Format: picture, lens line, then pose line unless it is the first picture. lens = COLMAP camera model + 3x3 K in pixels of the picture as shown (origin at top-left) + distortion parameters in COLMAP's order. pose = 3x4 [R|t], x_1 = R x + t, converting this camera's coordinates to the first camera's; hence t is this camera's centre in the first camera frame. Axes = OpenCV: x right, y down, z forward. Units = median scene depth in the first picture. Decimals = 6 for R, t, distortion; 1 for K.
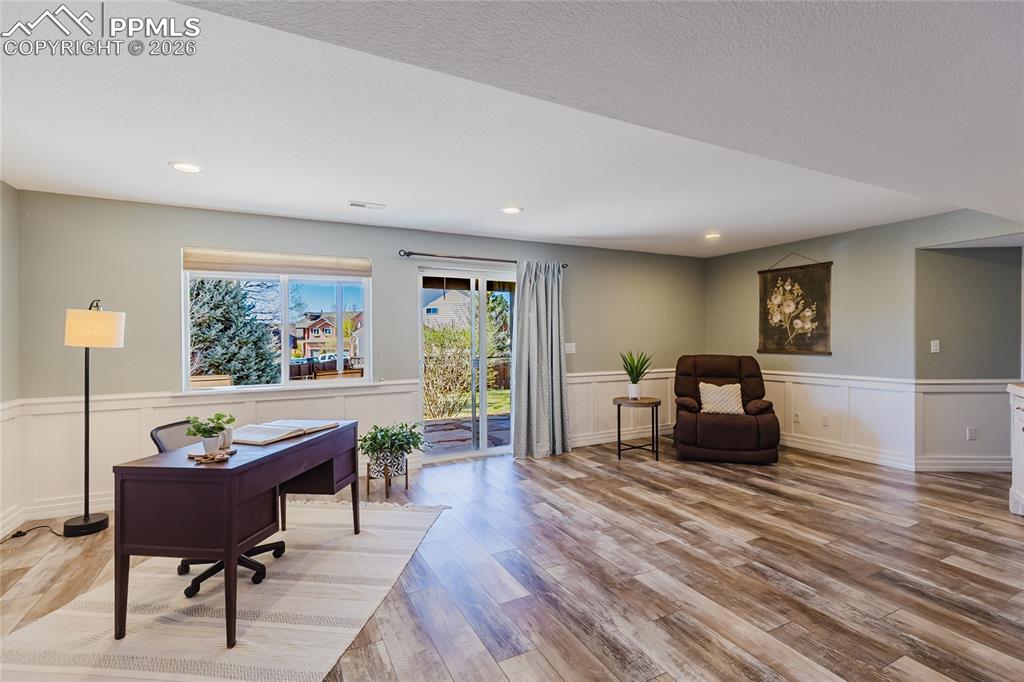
lens RADIAL K [[468.4, 0, 510.6], [0, 468.4, 342.2], [0, 0, 1]] dist [0.002784, 0.000252]
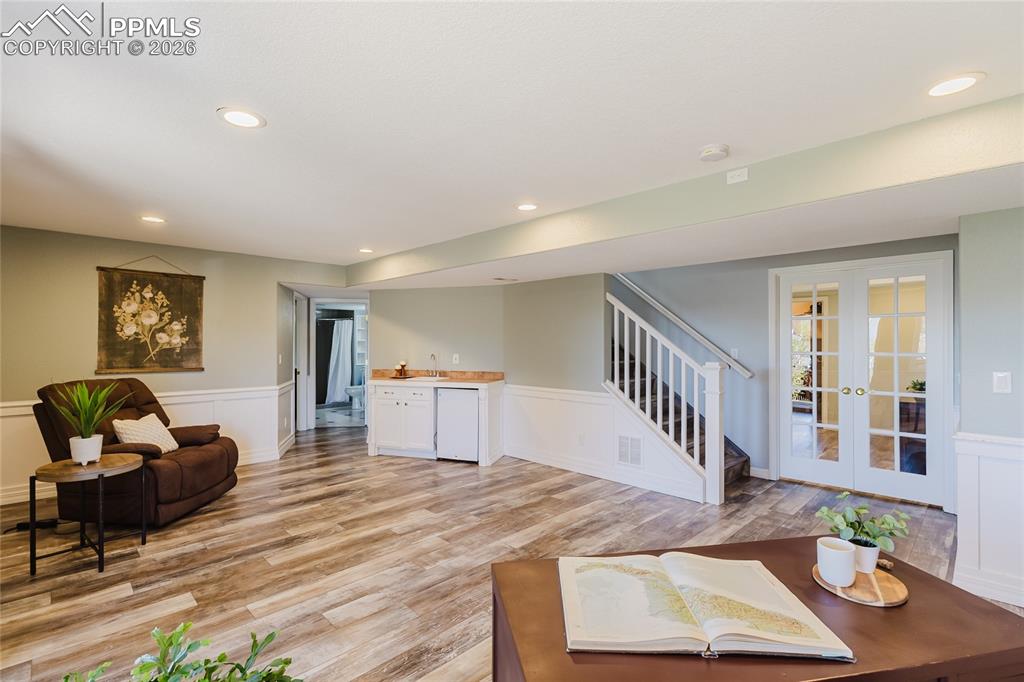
lens RADIAL K [[468.4, 0, 510.6], [0, 468.4, 342.2], [0, 0, 1]] dist [0.002784, 0.000252]
pose [[-0.305636, 0.008525, 0.952110, -0.544065], [0.008634, 0.999944, -0.006182, -0.025081], [-0.952109, 0.006331, -0.305692, 0.814621]]
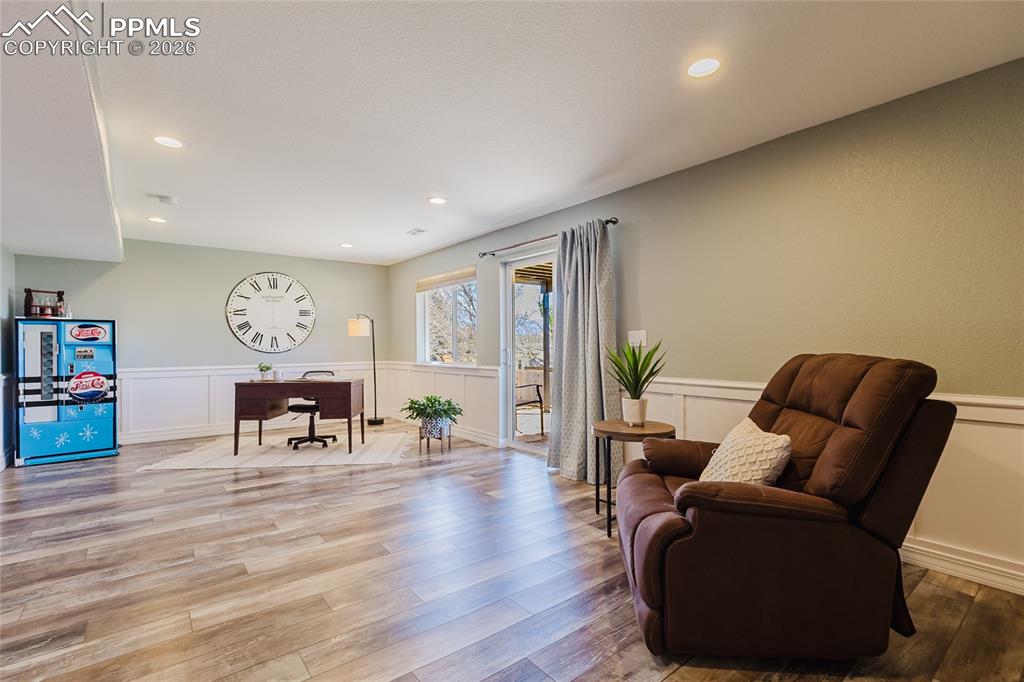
lens RADIAL K [[468.4, 0, 510.6], [0, 468.4, 342.2], [0, 0, 1]] dist [0.002784, 0.000252]
pose [[0.198157, 0.003522, -0.980164, 0.960754], [-0.002832, 0.999991, 0.003021, 0.021516], [0.980166, 0.002178, 0.198165, 0.886500]]
